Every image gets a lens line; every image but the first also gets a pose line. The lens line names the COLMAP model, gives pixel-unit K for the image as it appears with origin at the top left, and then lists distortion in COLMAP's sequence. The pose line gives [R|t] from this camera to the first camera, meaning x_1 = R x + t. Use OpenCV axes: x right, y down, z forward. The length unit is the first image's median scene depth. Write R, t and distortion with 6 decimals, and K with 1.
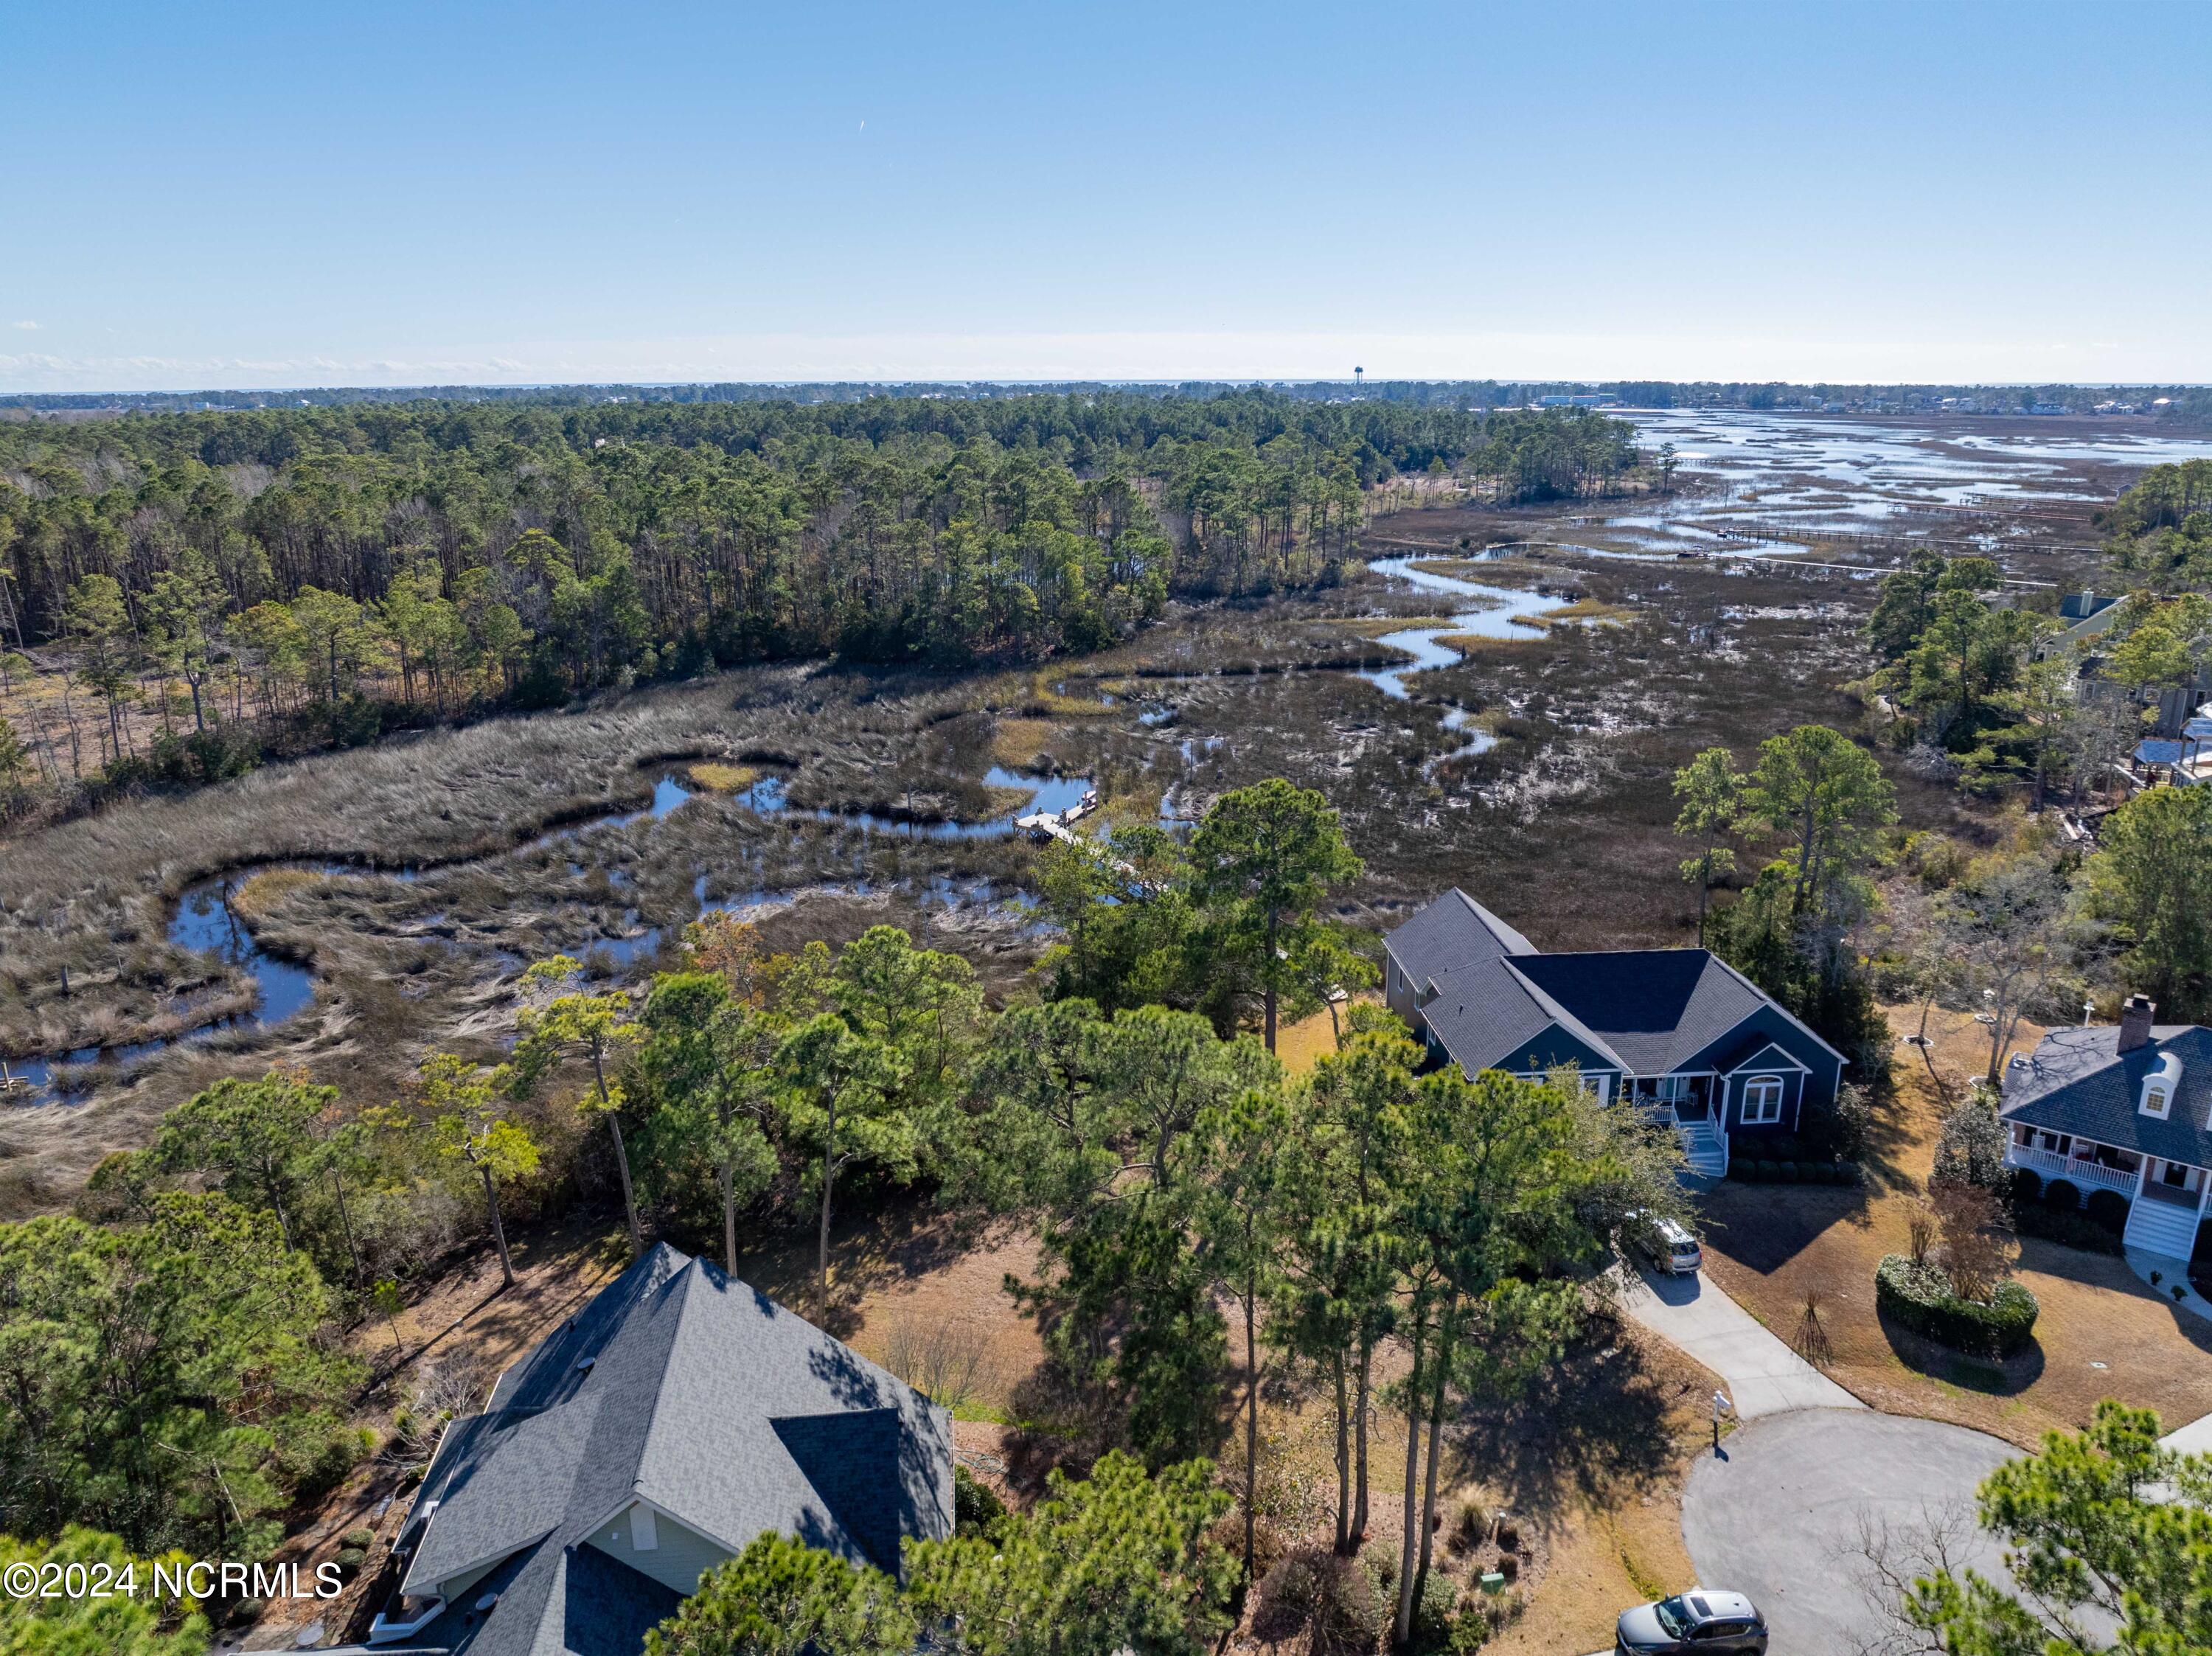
lens RADIAL K [[1564.4, 0, 1116.0], [0, 1564.4, 816.9], [0, 0, 1]] dist [-0.039332, 0.002972]
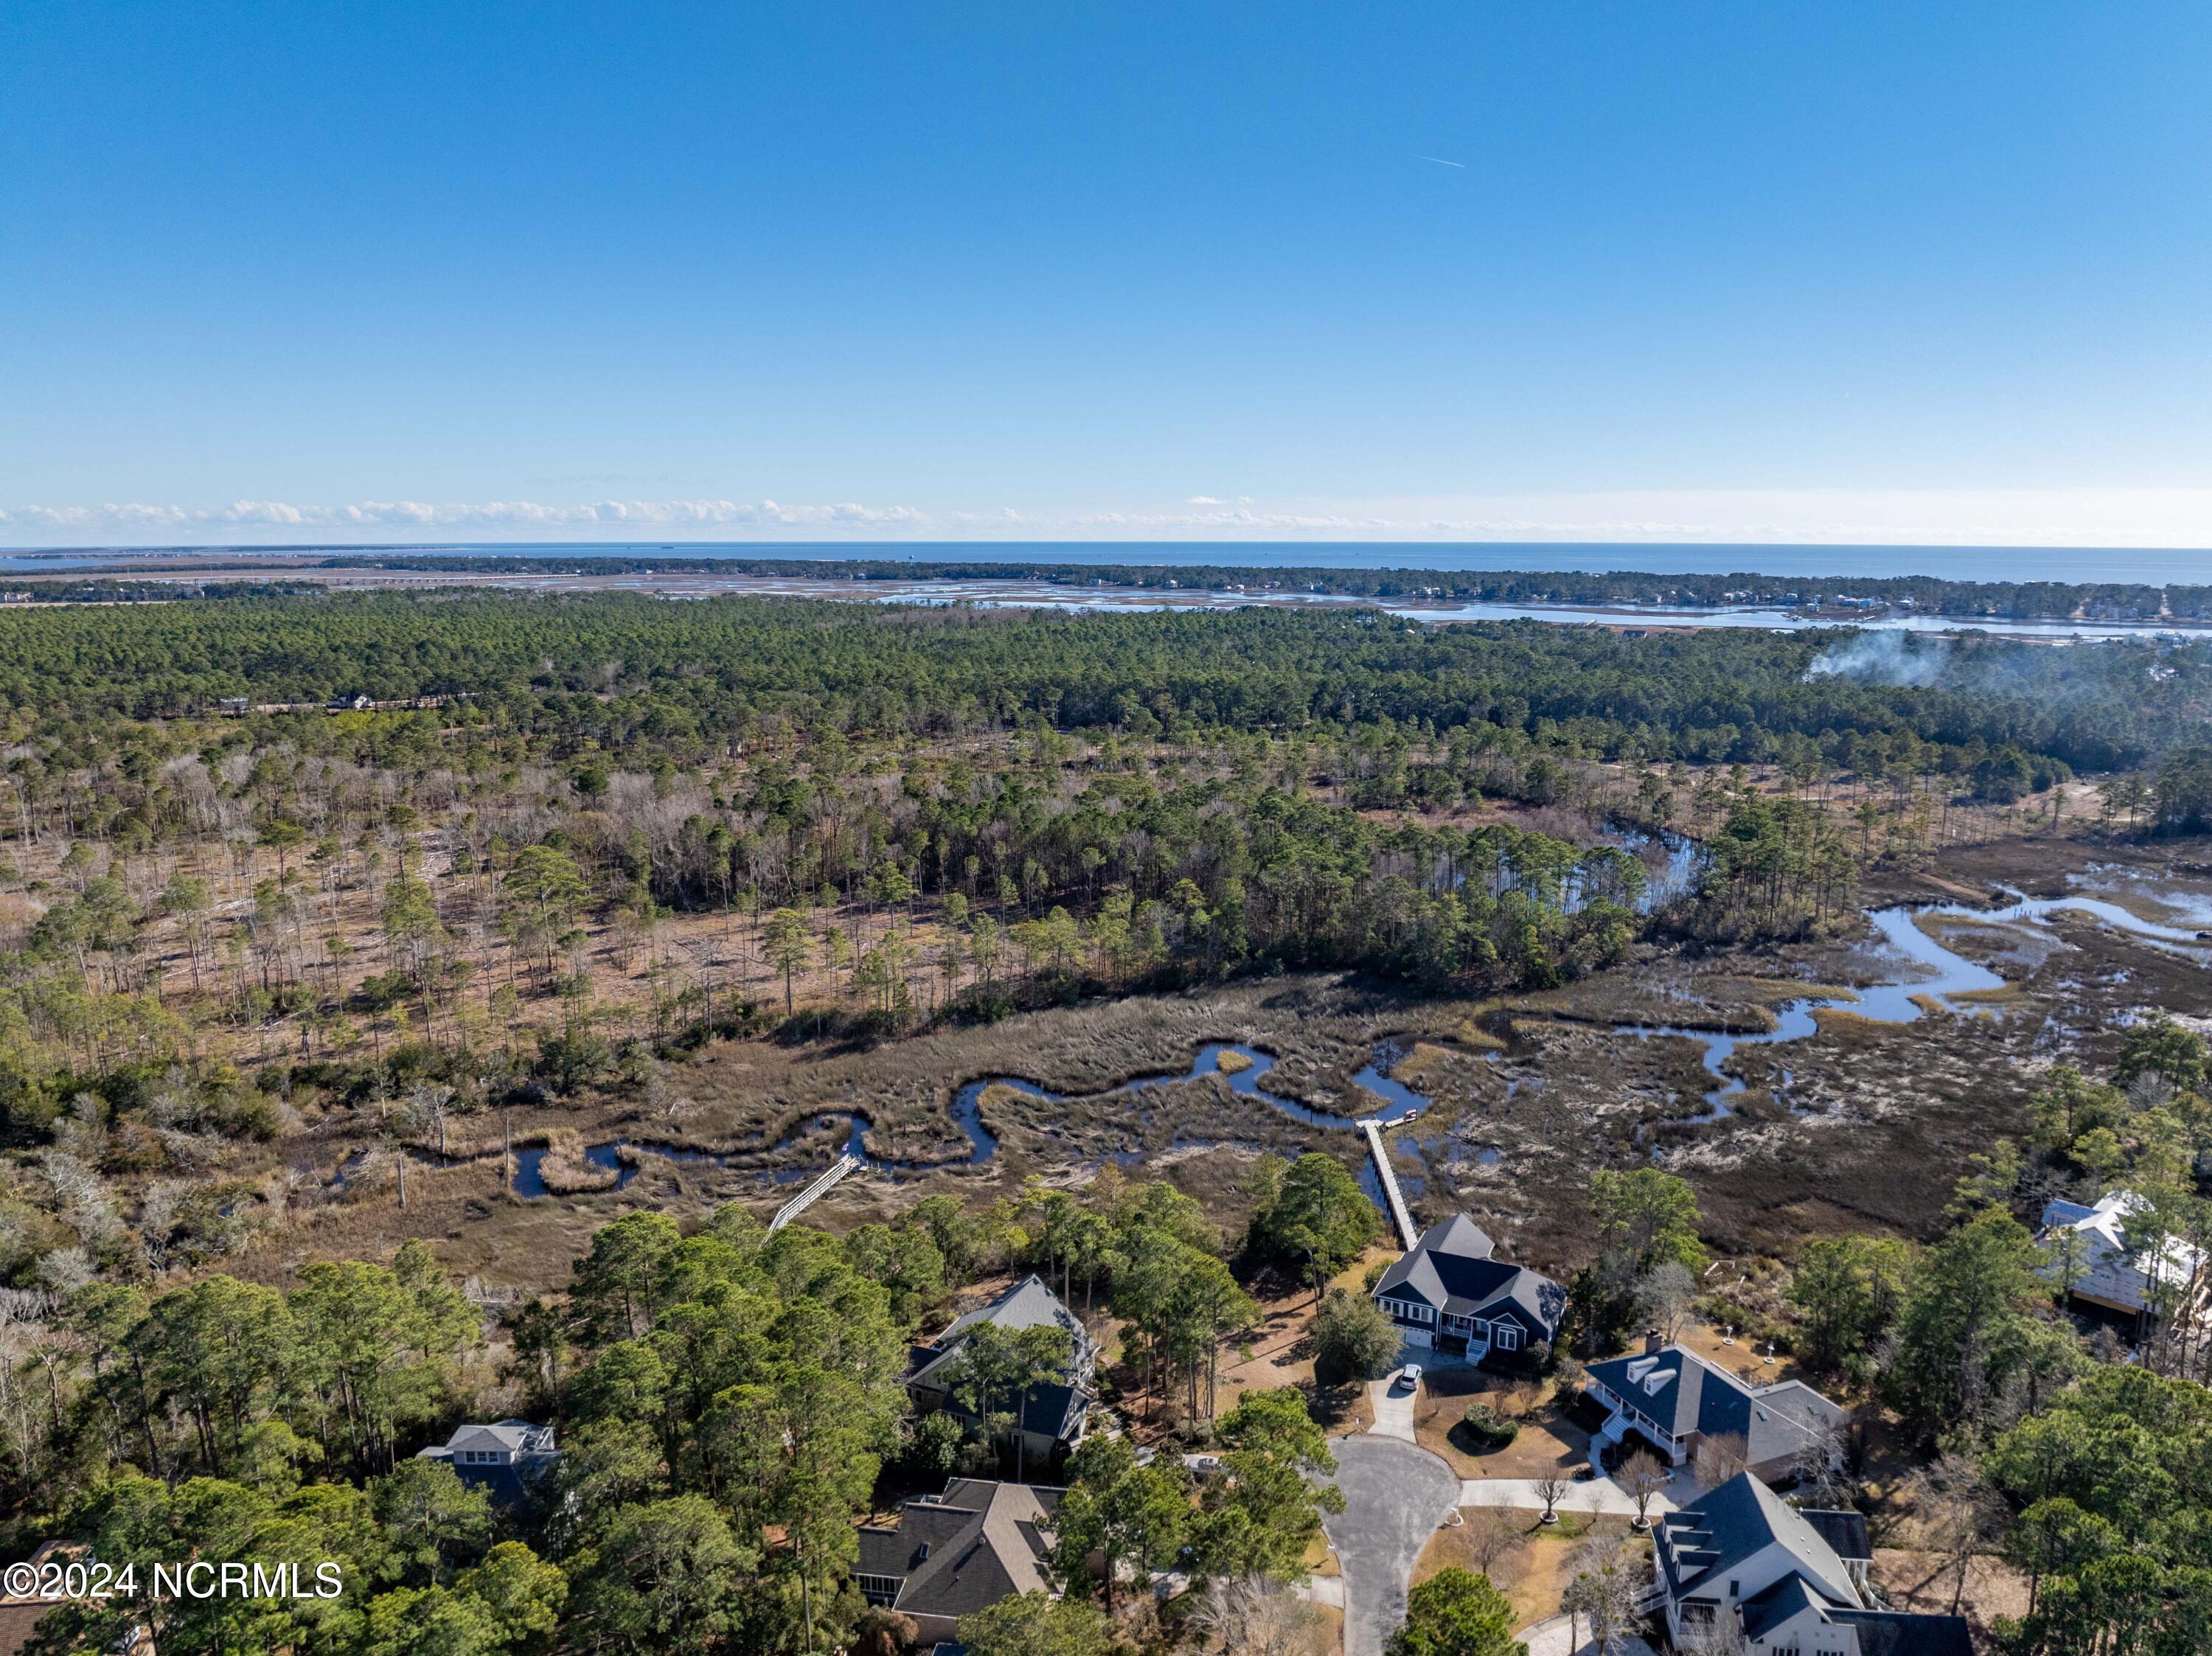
lens RADIAL K [[1564.4, 0, 1107.1], [0, 1564.4, 836.9], [0, 0, 1]] dist [-0.039332, 0.002972]
pose [[0.868477, 0.096912, -0.486165, 0.635844], [-0.137181, 0.989390, -0.047834, -0.236350], [0.476372, 0.108235, 0.872557, -0.892841]]
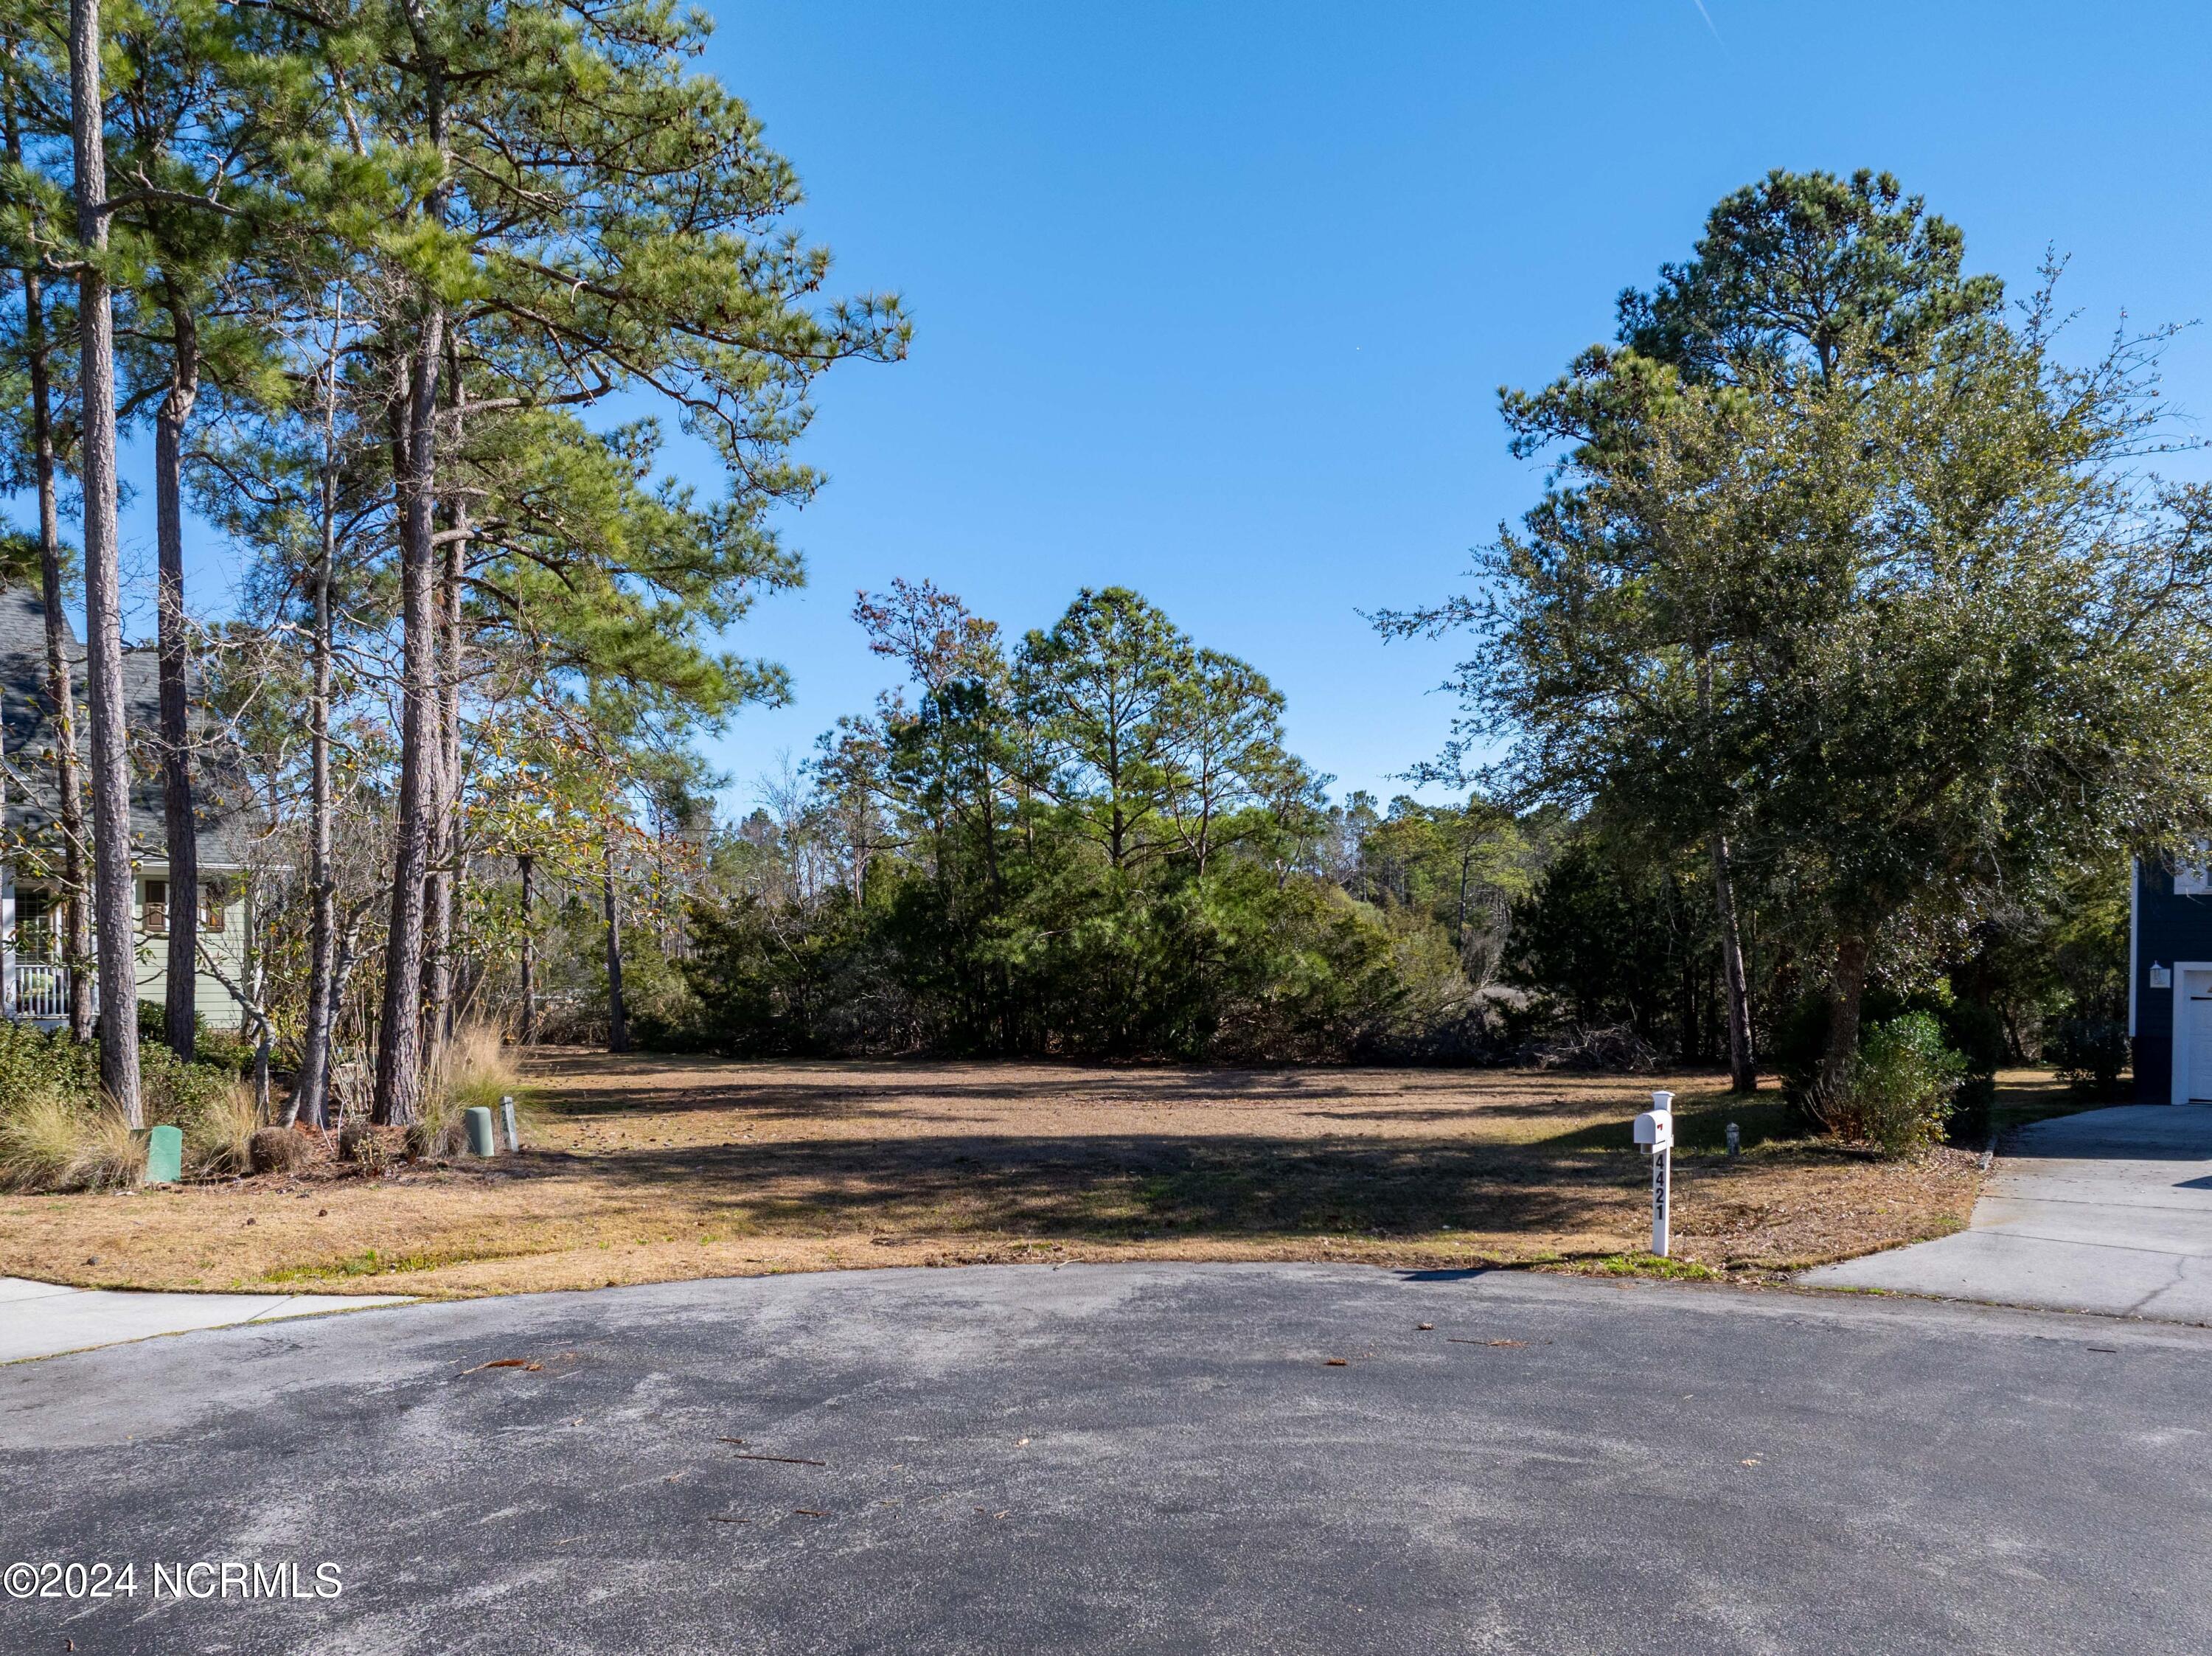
lens RADIAL K [[1985.8, 0, 1105.7], [0, 1985.8, 1051.1], [0, 0, 1]] dist [-0.051031, 0.025726]
pose [[0.613058, 0.042544, -0.788891, 0.279159], [-0.225212, 0.966529, -0.122891, 0.210198], [0.757258, 0.253007, 0.602120, 0.397528]]
